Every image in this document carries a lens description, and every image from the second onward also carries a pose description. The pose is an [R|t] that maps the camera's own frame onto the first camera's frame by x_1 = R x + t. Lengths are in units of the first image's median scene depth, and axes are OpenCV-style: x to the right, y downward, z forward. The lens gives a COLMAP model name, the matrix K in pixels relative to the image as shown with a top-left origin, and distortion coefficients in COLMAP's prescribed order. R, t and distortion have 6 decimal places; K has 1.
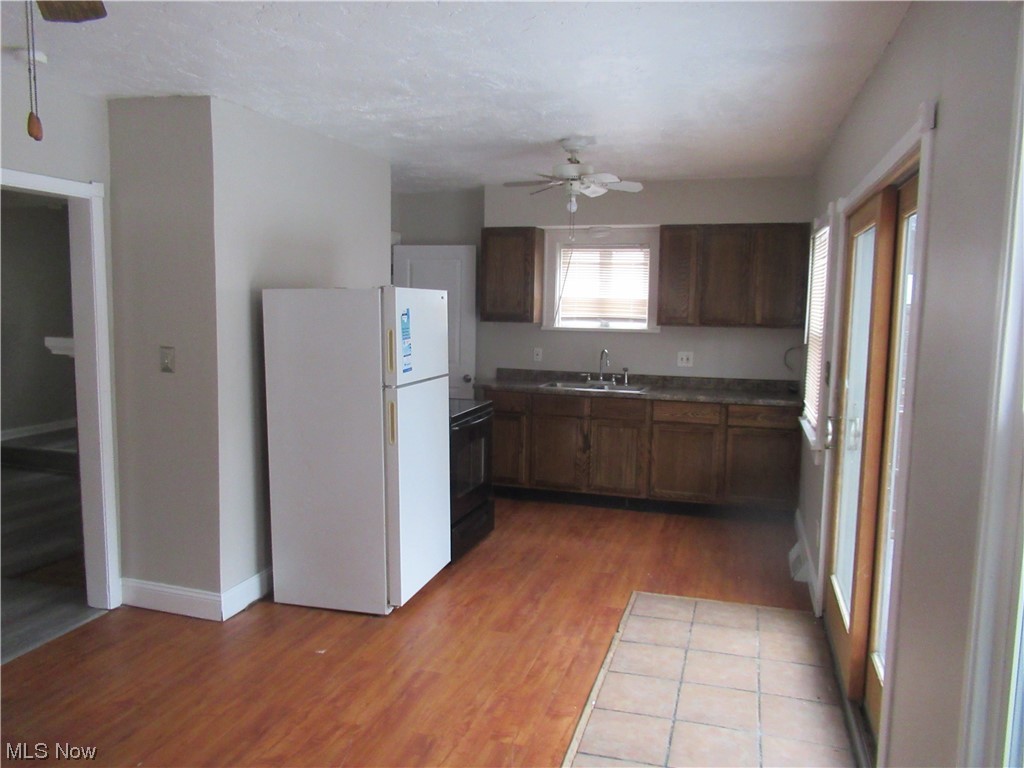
lens RADIAL K [[766.9, 0, 513.5], [0, 766.9, 385.3], [0, 0, 1]] dist [0.003134, -0.007269]
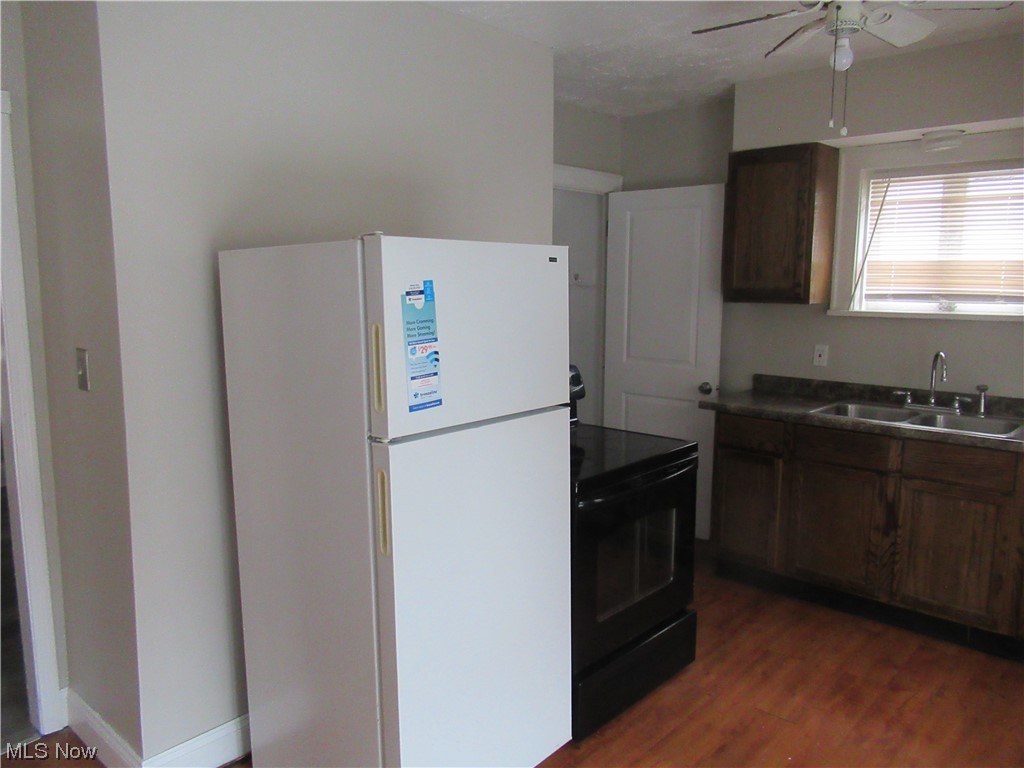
lens RADIAL K [[766.9, 0, 514.4], [0, 766.9, 386.2], [0, 0, 1]] dist [0.003134, -0.007269]
pose [[0.904560, 0.044079, -0.424061, 0.080895], [-0.031072, 0.998812, 0.037541, -0.034704], [0.425212, -0.020782, 0.904855, 0.379667]]
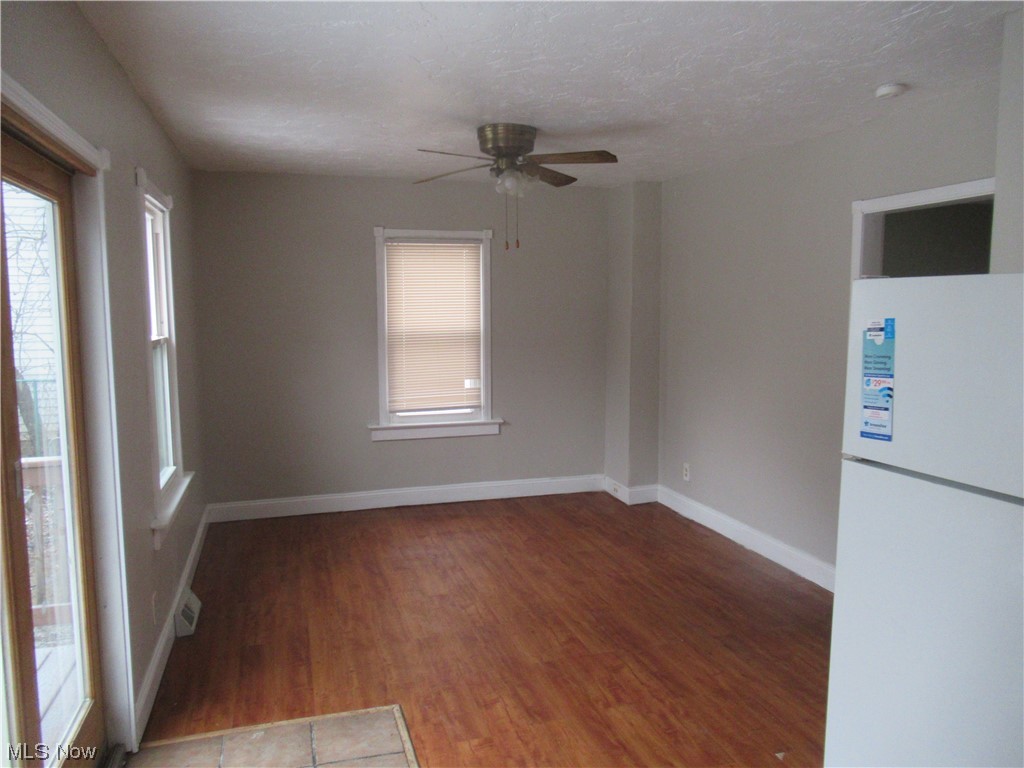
lens RADIAL K [[766.9, 0, 512.6], [0, 766.9, 385.0], [0, 0, 1]] dist [0.003134, -0.007269]
pose [[-0.832923, 0.043927, -0.551642, 0.233091], [-0.069163, 0.980765, 0.182527, -0.087136], [0.549050, 0.190184, -0.813864, 0.844892]]
